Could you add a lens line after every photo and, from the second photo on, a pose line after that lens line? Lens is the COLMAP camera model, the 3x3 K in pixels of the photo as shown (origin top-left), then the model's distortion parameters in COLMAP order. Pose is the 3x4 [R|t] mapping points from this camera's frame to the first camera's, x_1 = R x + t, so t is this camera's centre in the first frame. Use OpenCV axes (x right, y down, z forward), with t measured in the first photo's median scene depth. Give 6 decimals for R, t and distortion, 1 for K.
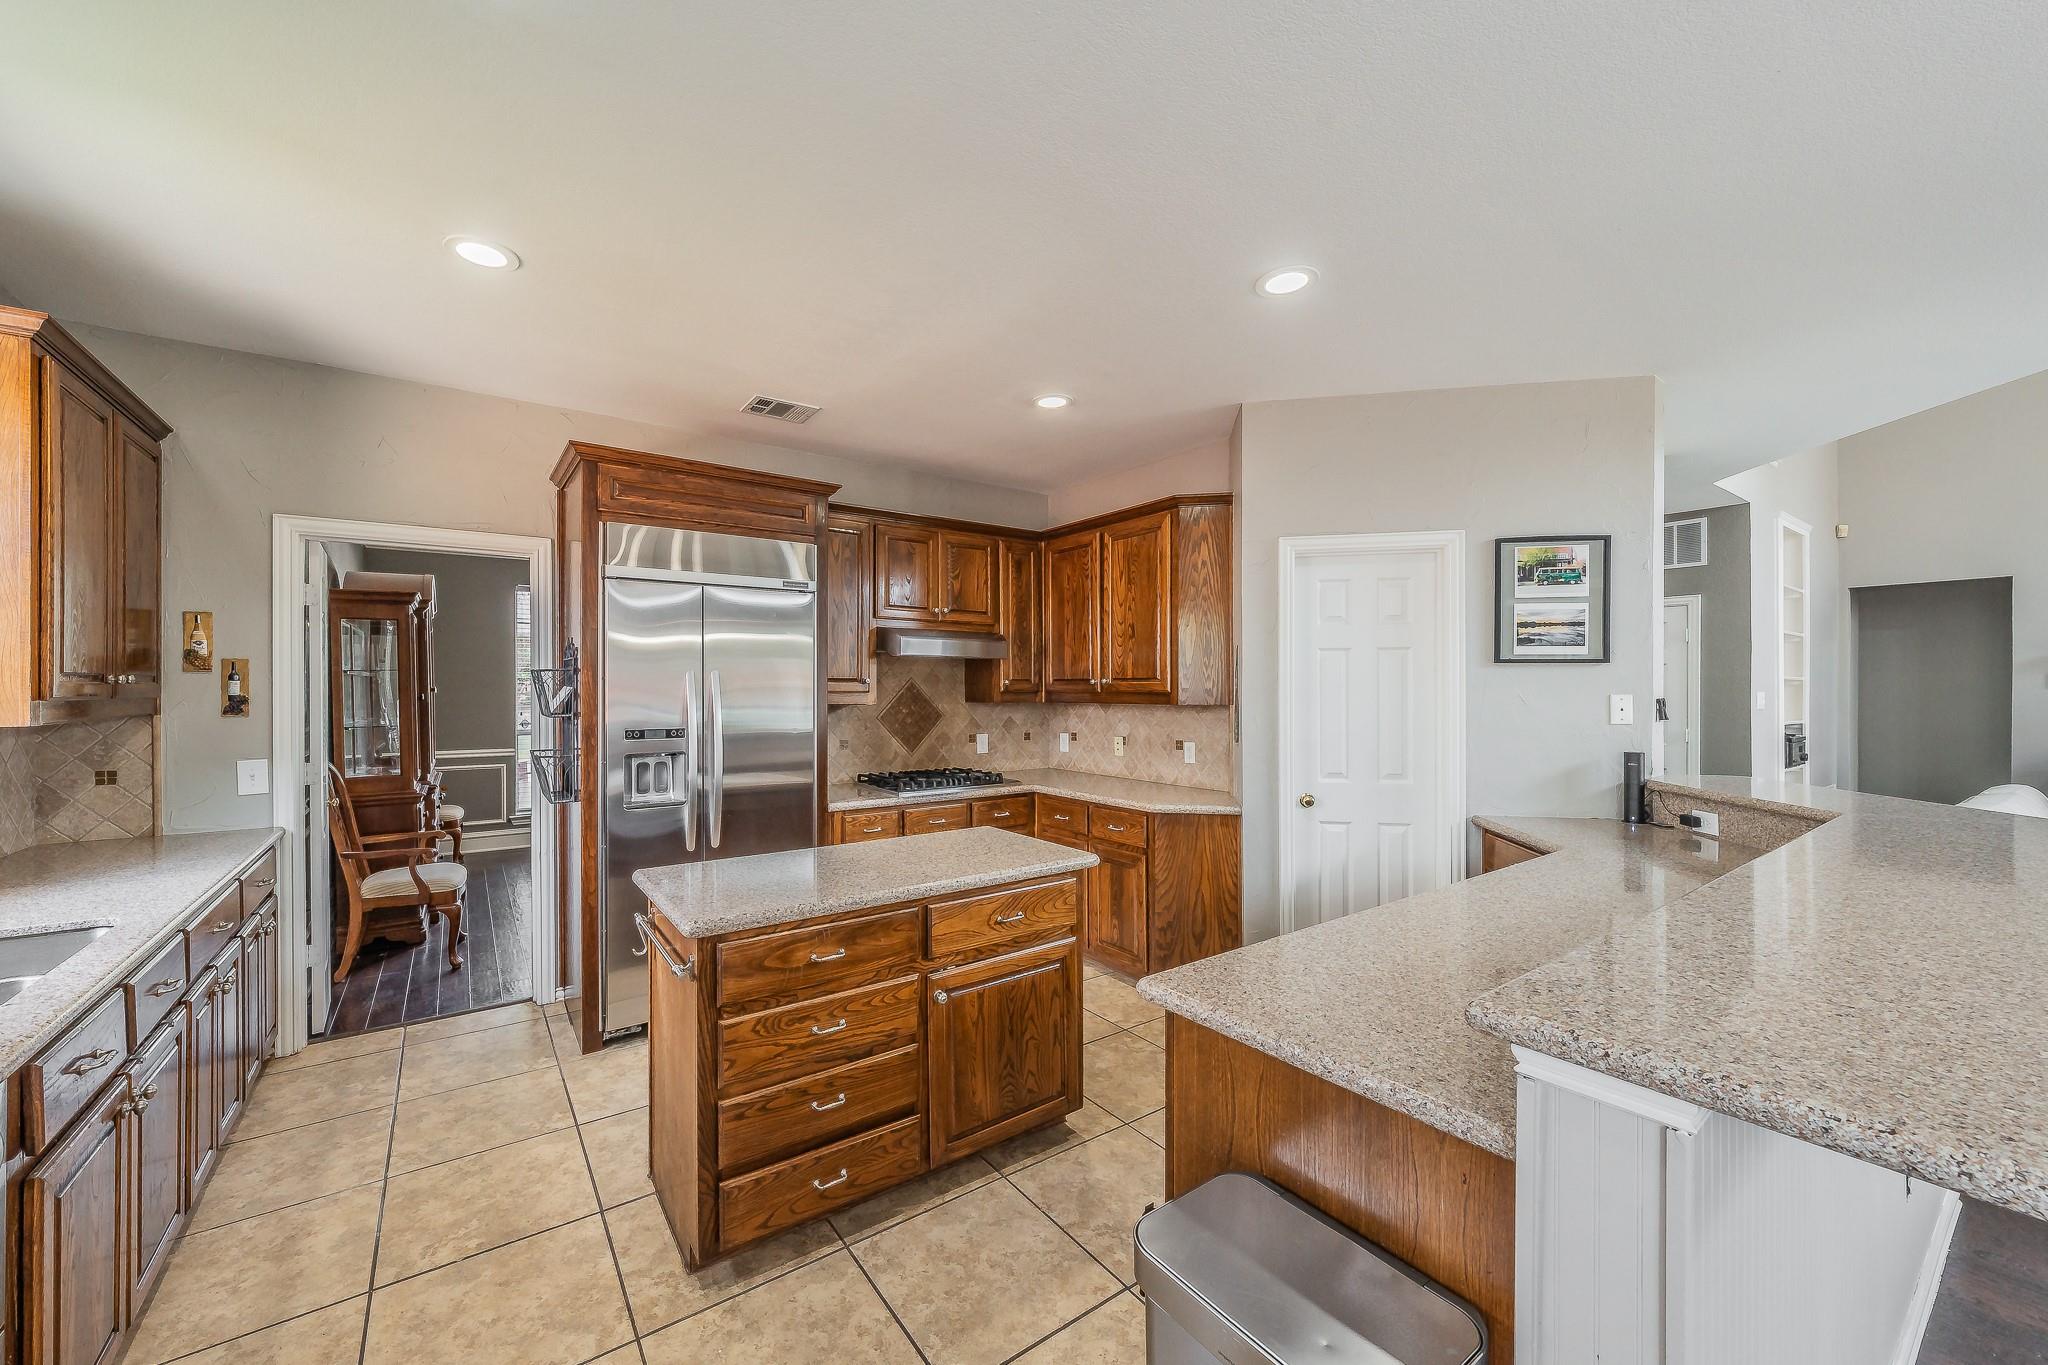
lens RADIAL K [[767.9, 0, 1015.1], [0, 767.9, 689.0], [0, 0, 1]] dist [-0.000387, 0.000144]
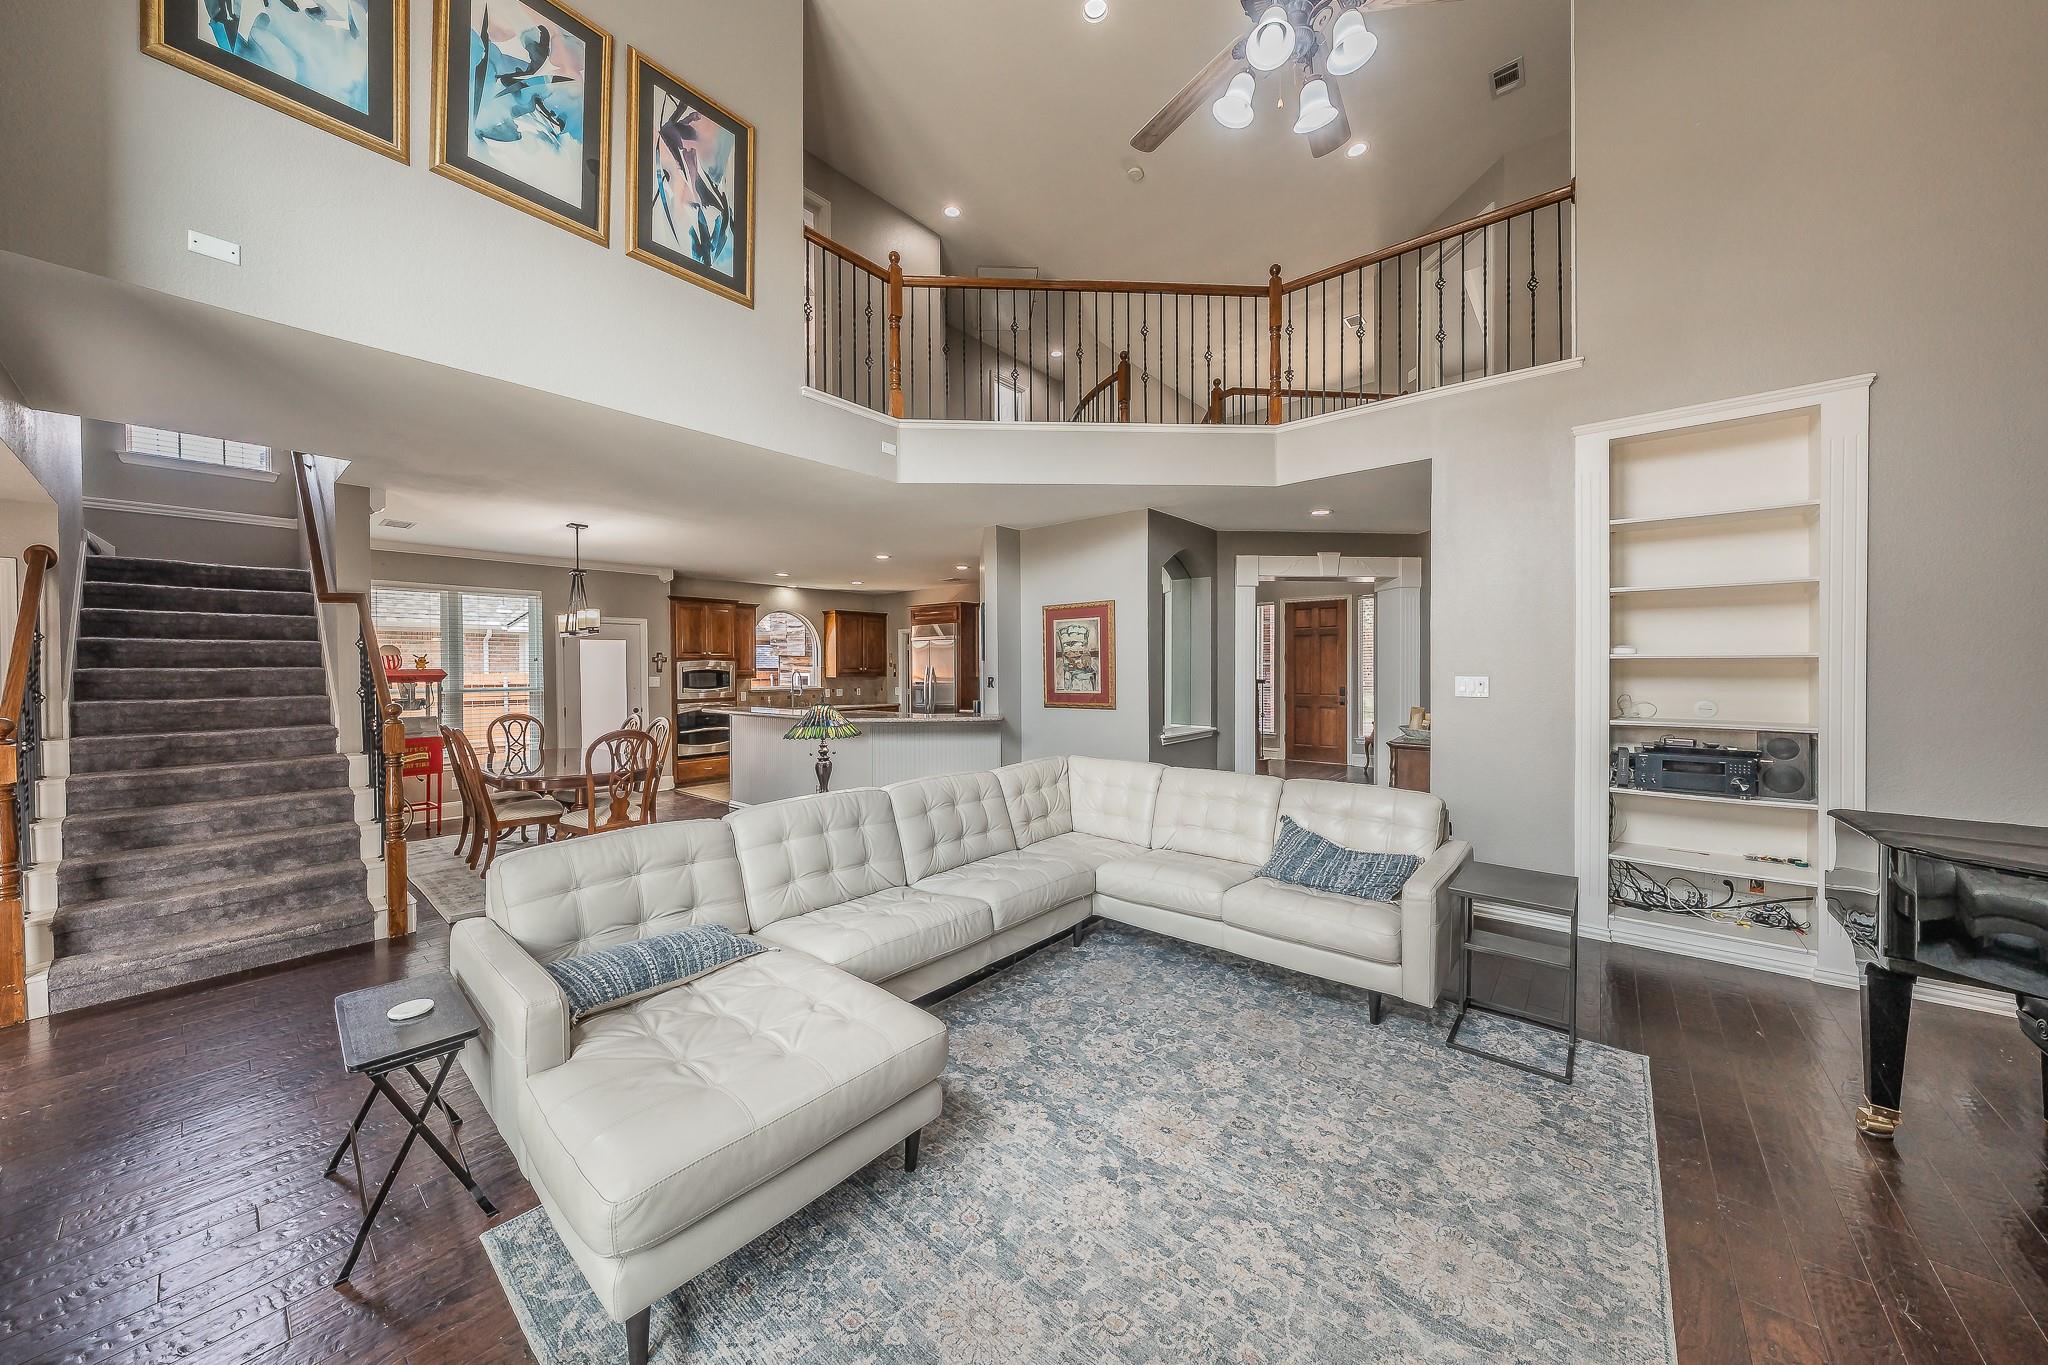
lens RADIAL K [[722.0, 0, 1027.7], [0, 722.0, 674.2], [0, 0, 1]] dist [-0.002633, 0.000142]
pose [[0.266247, 0.007627, -0.963875, 2.771833], [0.003039, 0.999957, 0.008753, -0.010774], [0.963900, -0.005260, 0.266212, 0.557710]]
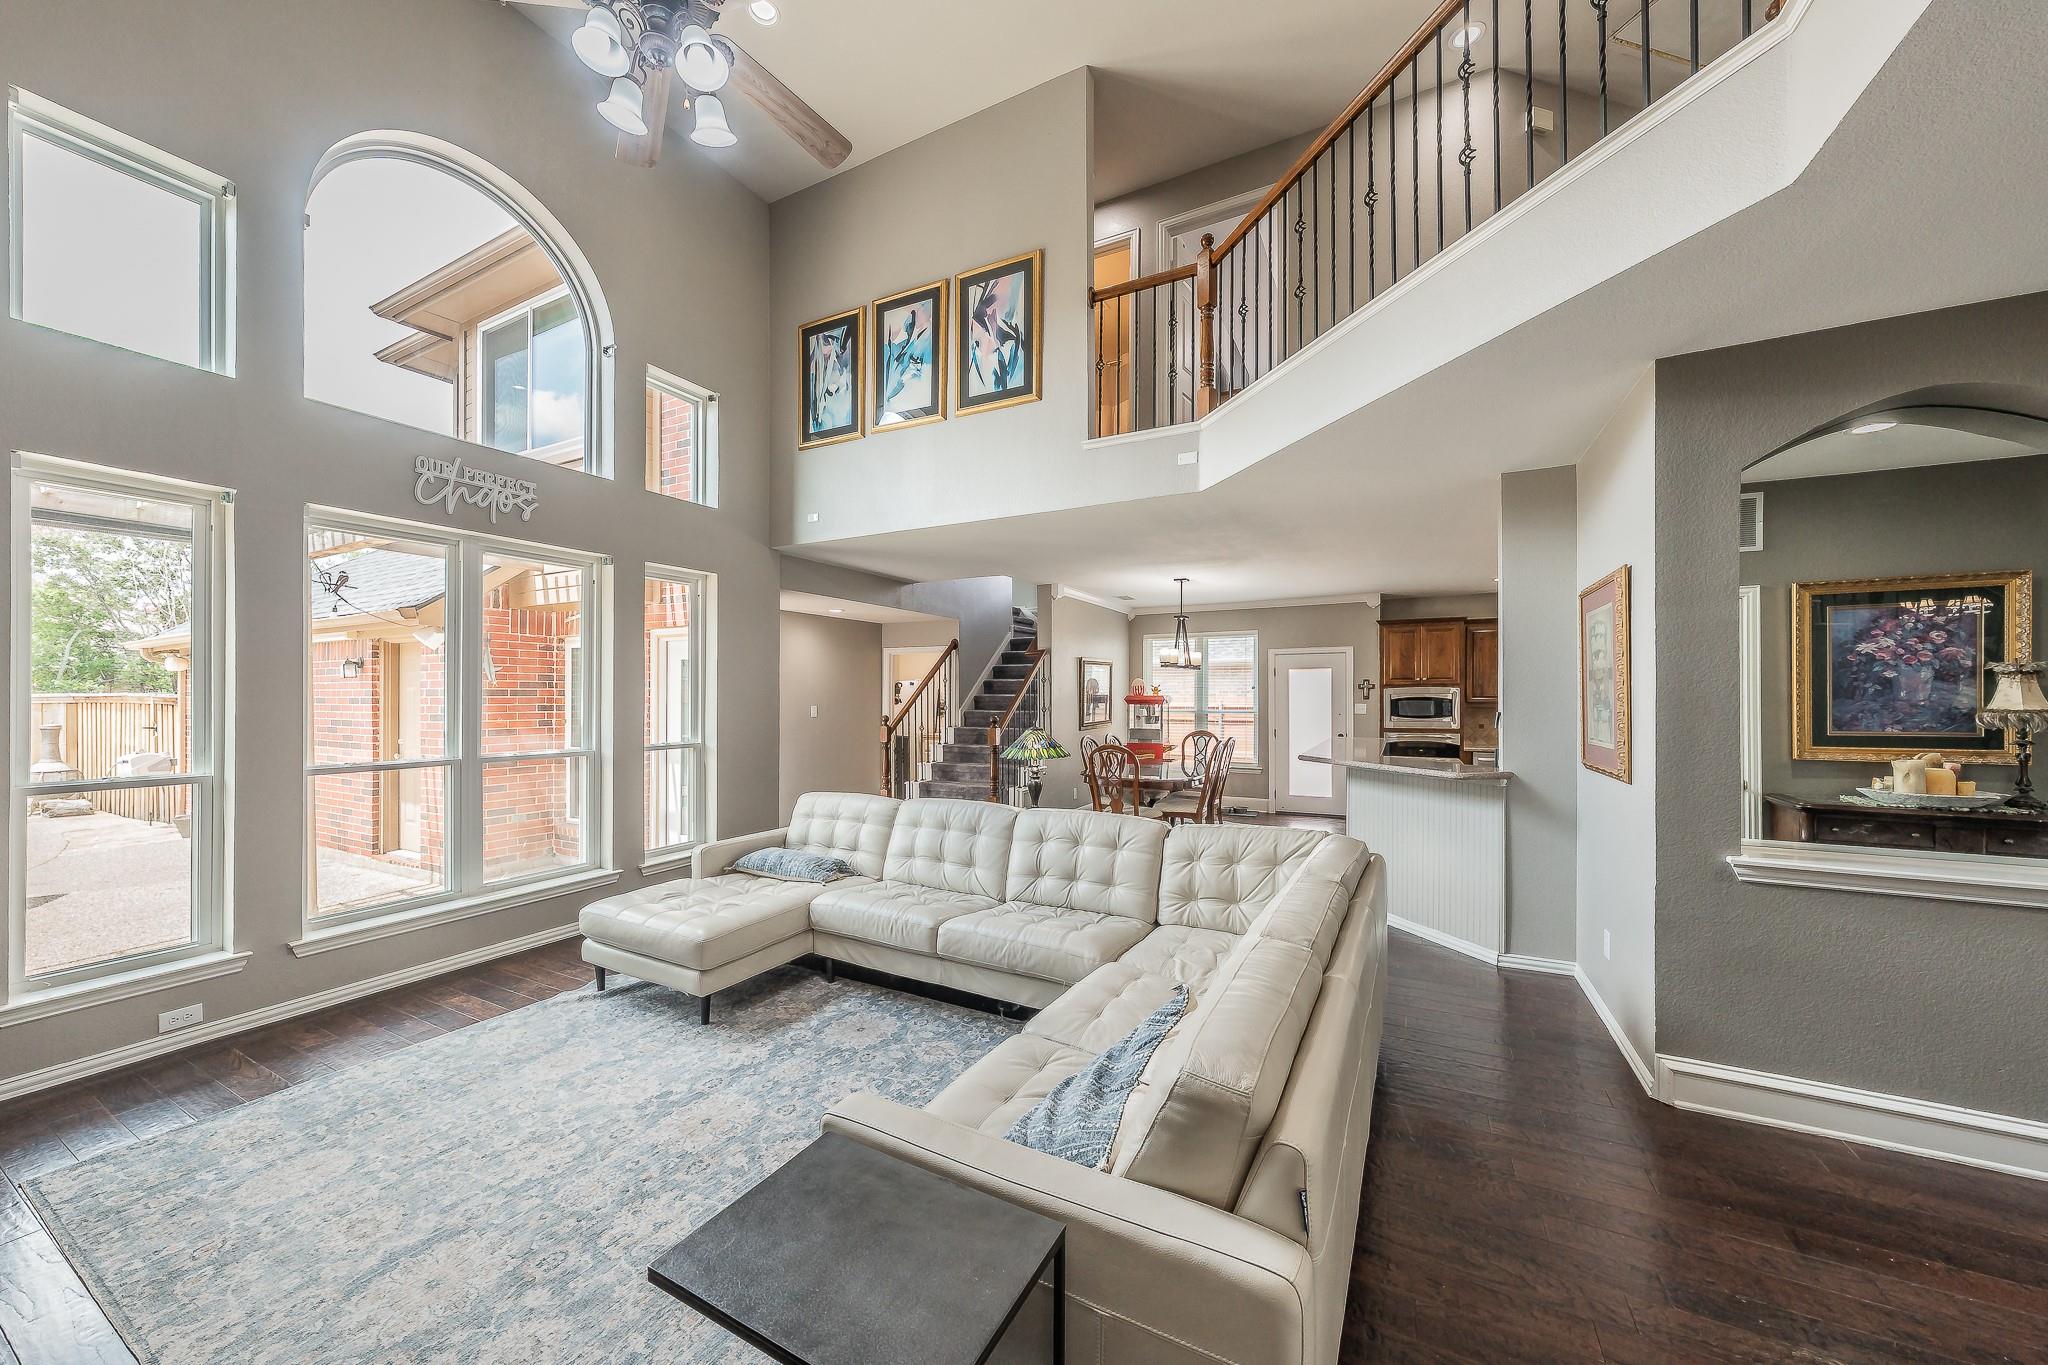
lens RADIAL K [[722.0, 0, 1017.6], [0, 722.0, 693.6], [0, 0, 1]] dist [-0.002633, 0.000142]
pose [[-0.898231, -0.000860, -0.439524, 2.142120], [-0.001115, 0.999999, 0.000321, -0.019288], [0.439523, 0.000778, -0.898231, 1.773677]]
